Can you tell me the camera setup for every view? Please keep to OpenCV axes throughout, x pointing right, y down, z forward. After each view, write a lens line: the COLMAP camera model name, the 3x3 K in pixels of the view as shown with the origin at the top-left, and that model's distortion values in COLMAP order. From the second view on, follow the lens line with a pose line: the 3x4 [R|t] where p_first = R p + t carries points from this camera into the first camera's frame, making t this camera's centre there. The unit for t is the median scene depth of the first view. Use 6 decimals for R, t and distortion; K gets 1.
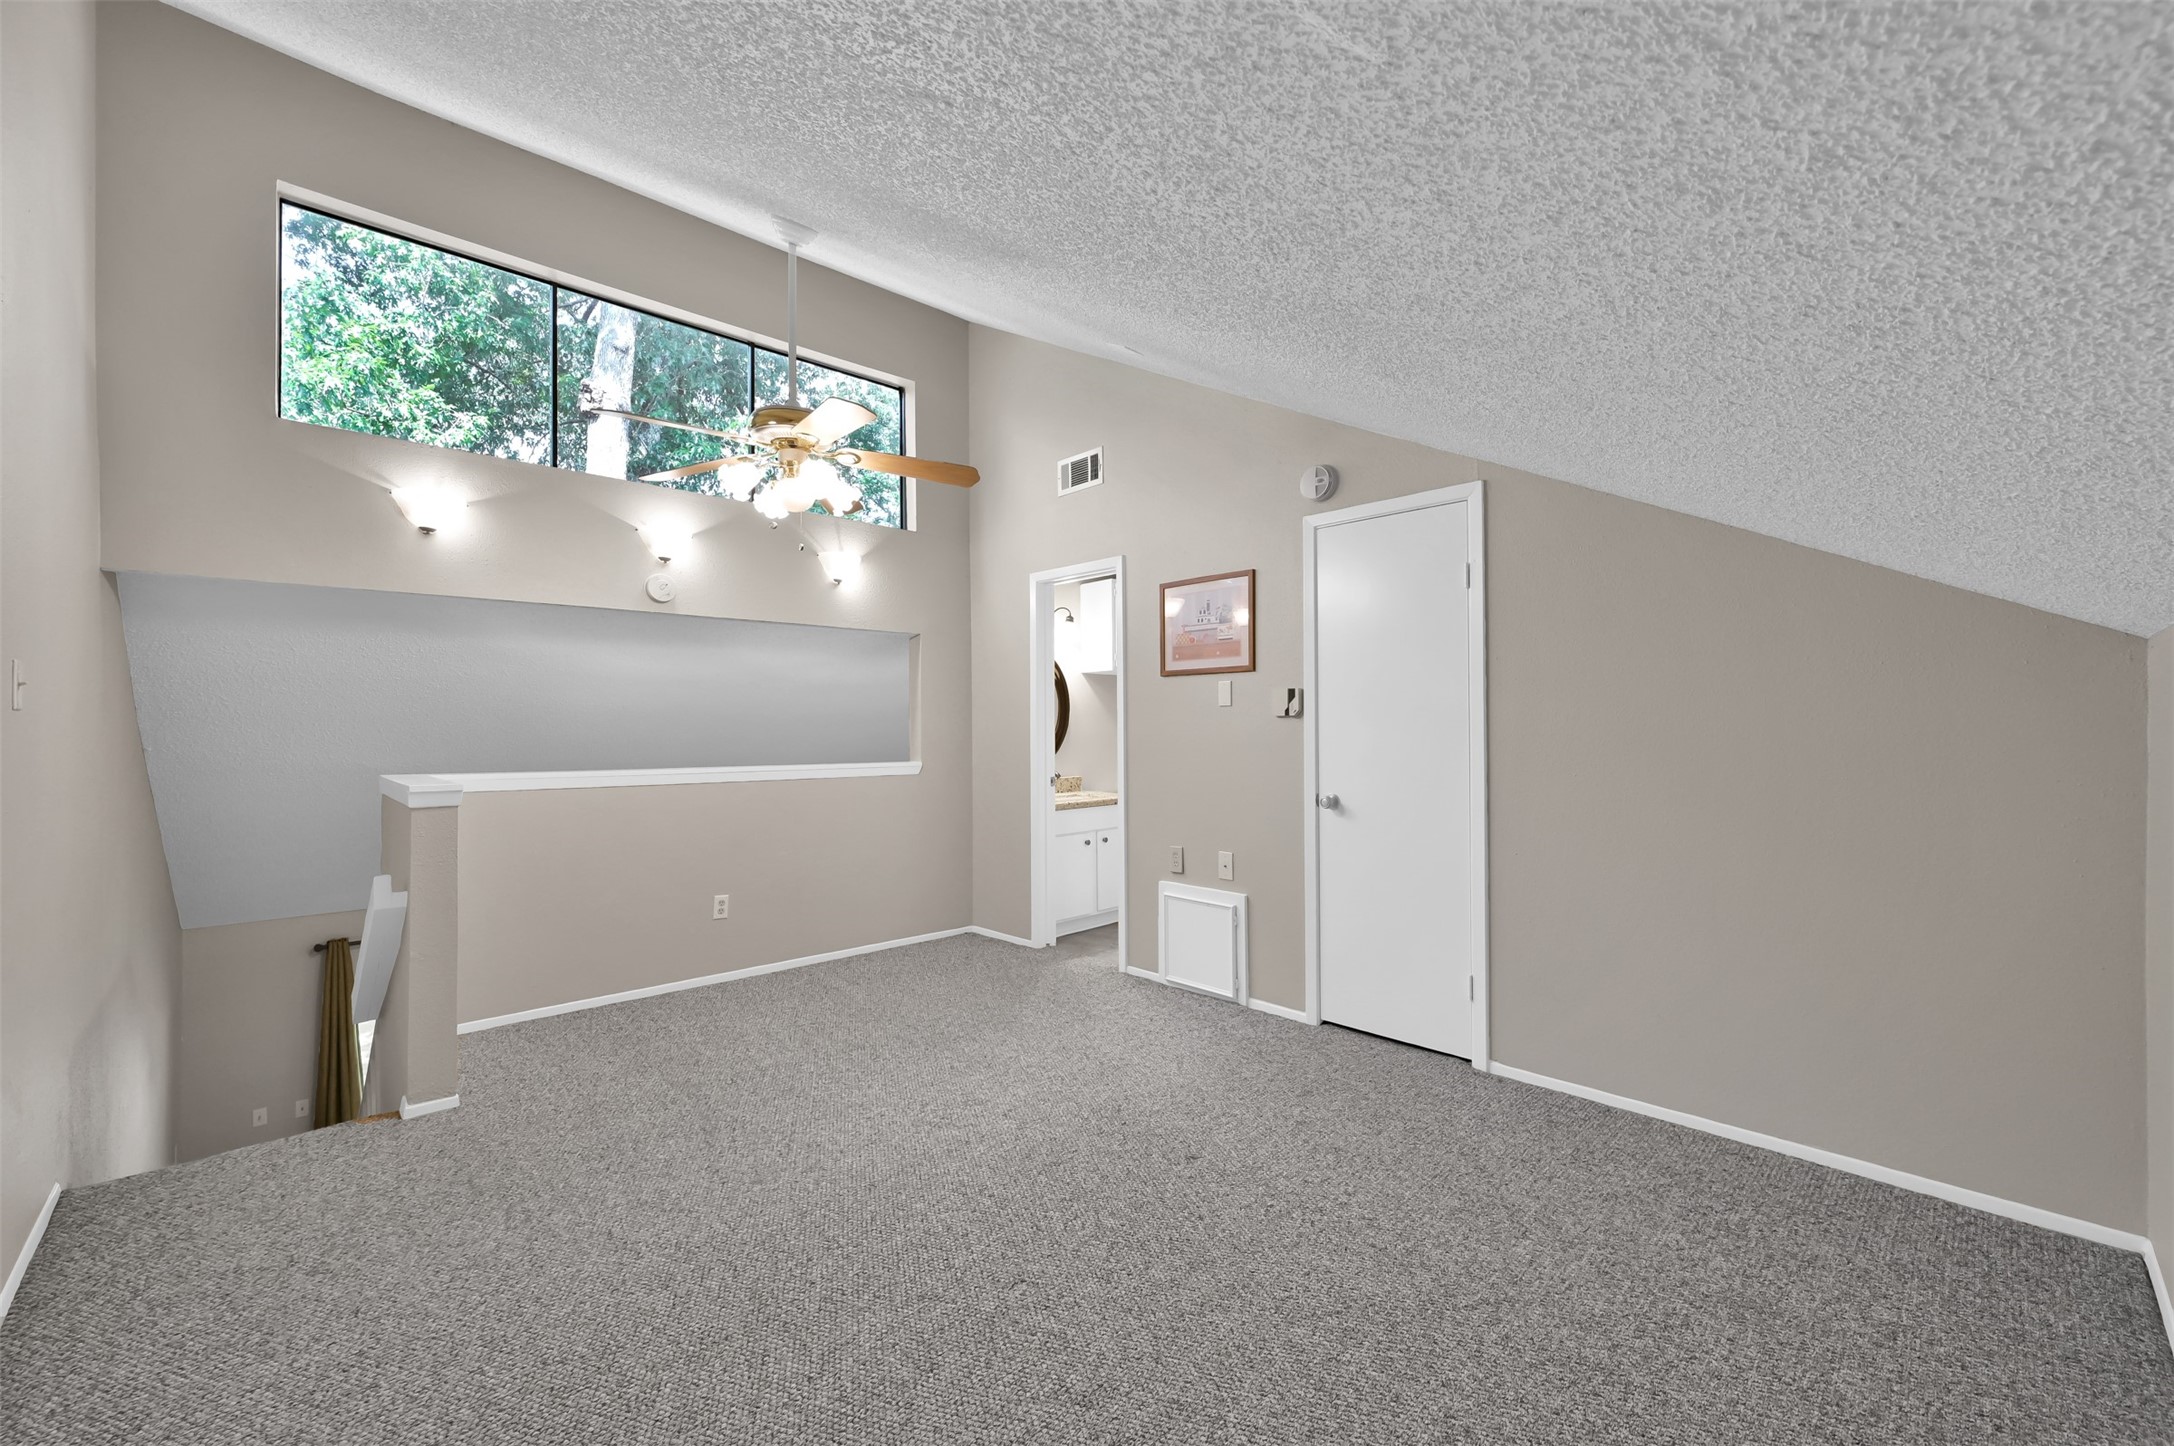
lens RADIAL K [[842.5, 0, 1086.3], [0, 842.5, 728.8], [0, 0, 1]] dist [0.000620, 0.000008]
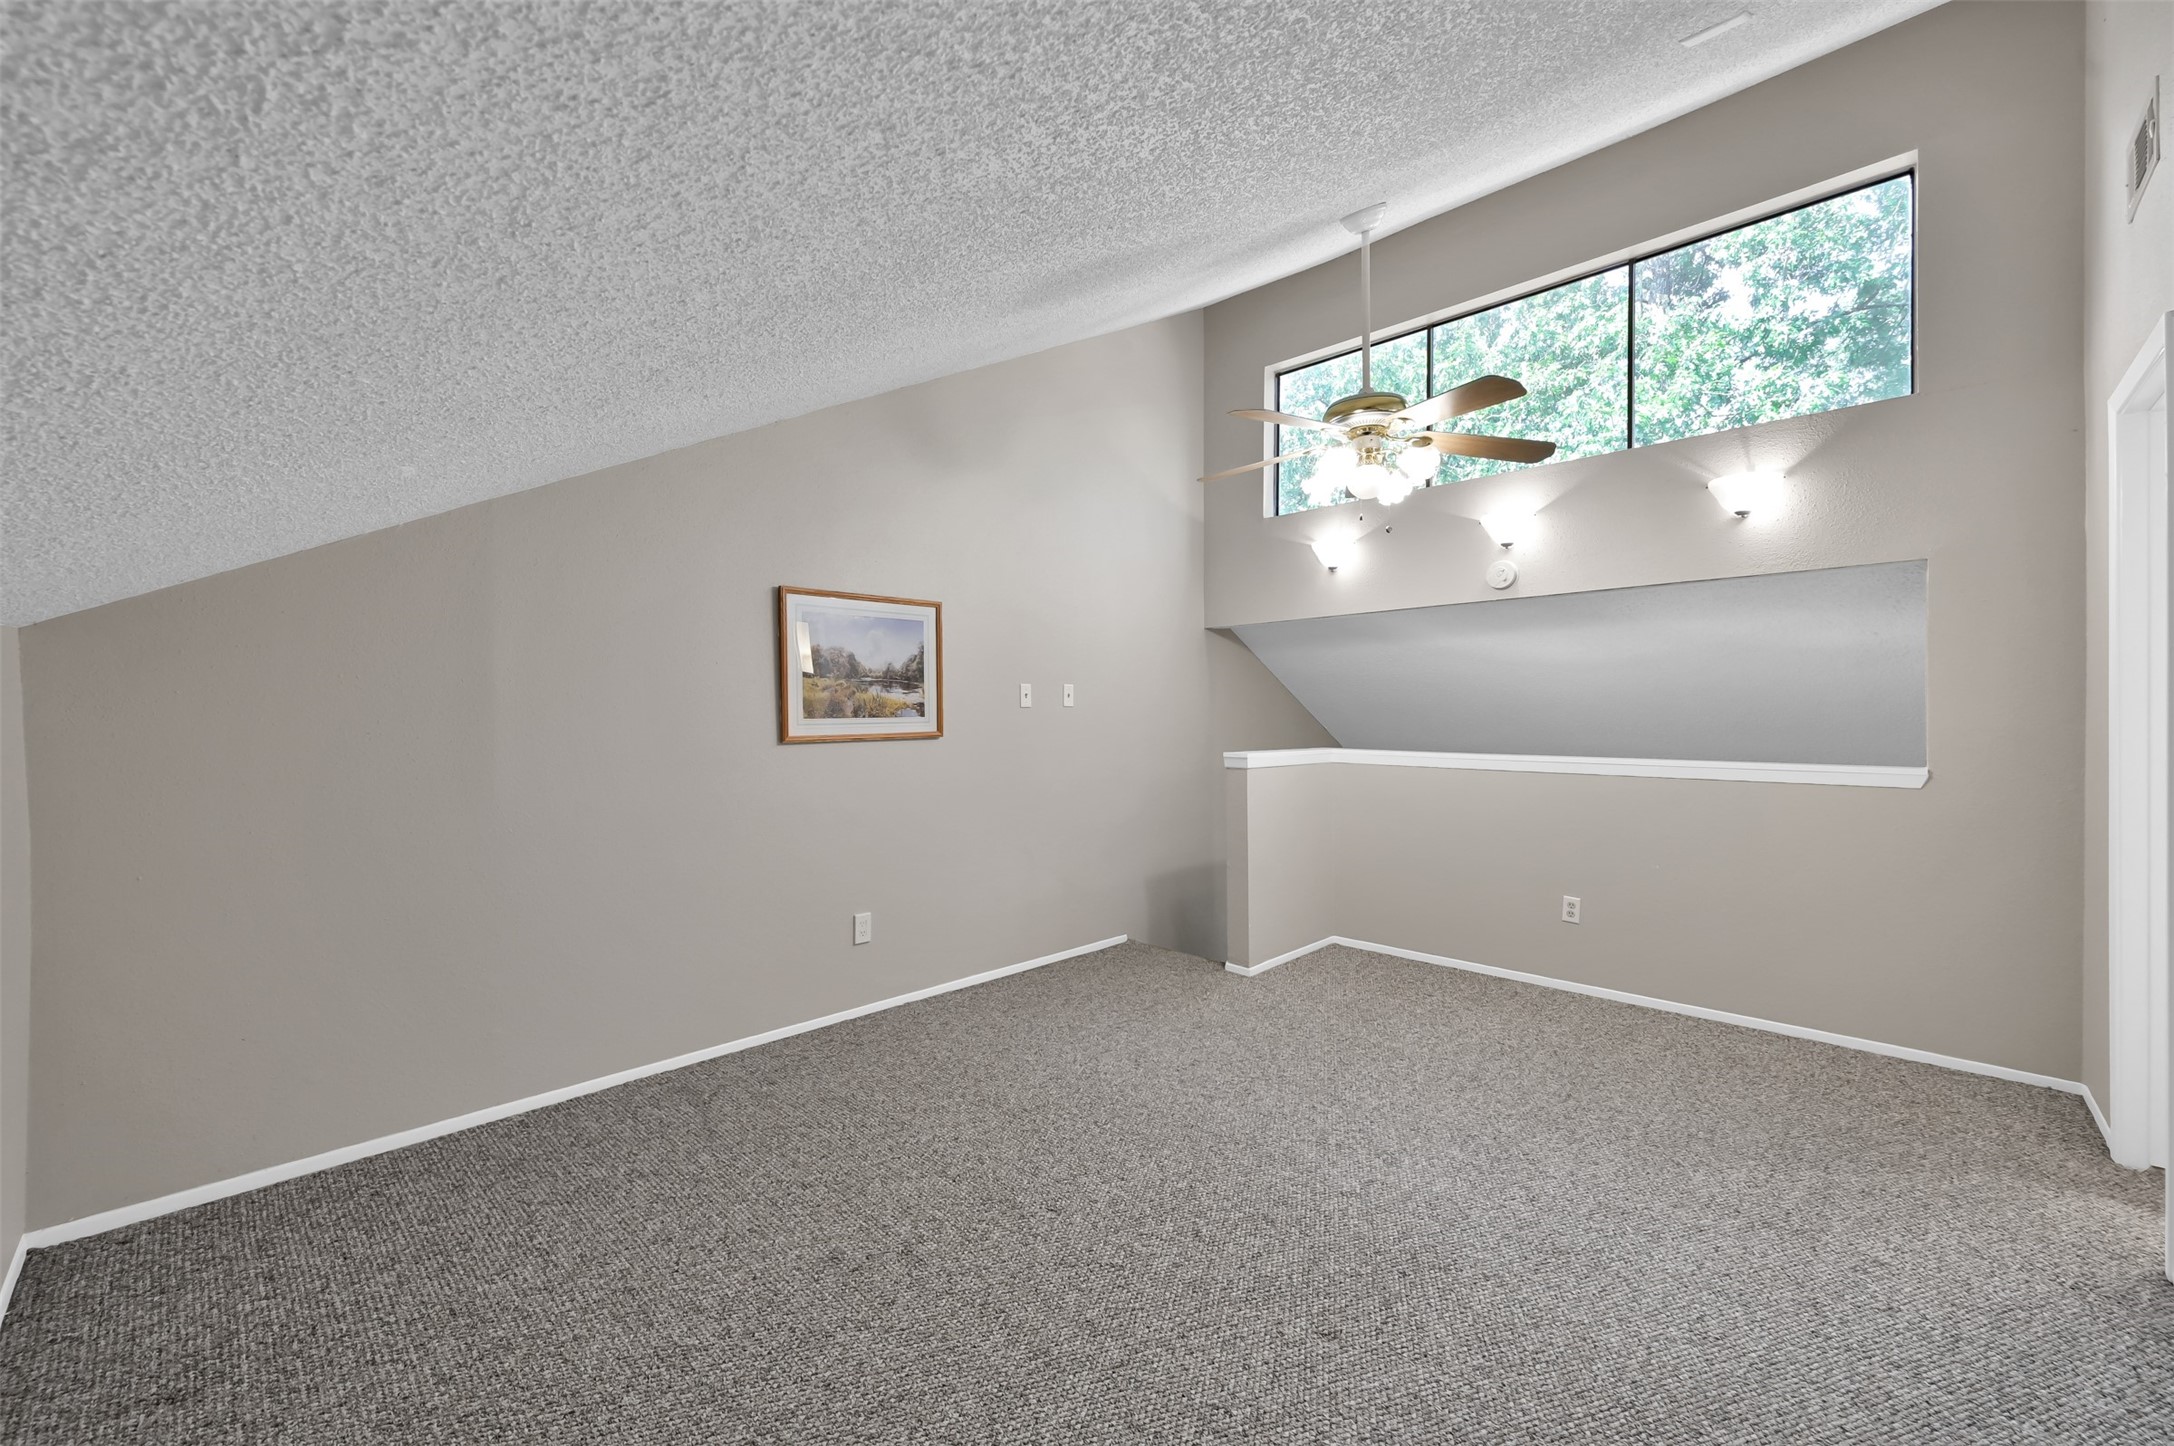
lens RADIAL K [[842.5, 0, 1085.7], [0, 842.5, 714.3], [0, 0, 1]] dist [0.000620, 0.000008]
pose [[0.060948, 0.001176, -0.998140, 0.517723], [-0.000239, 0.999999, 0.001163, -0.001304], [0.998141, 0.000168, 0.060949, 0.486084]]
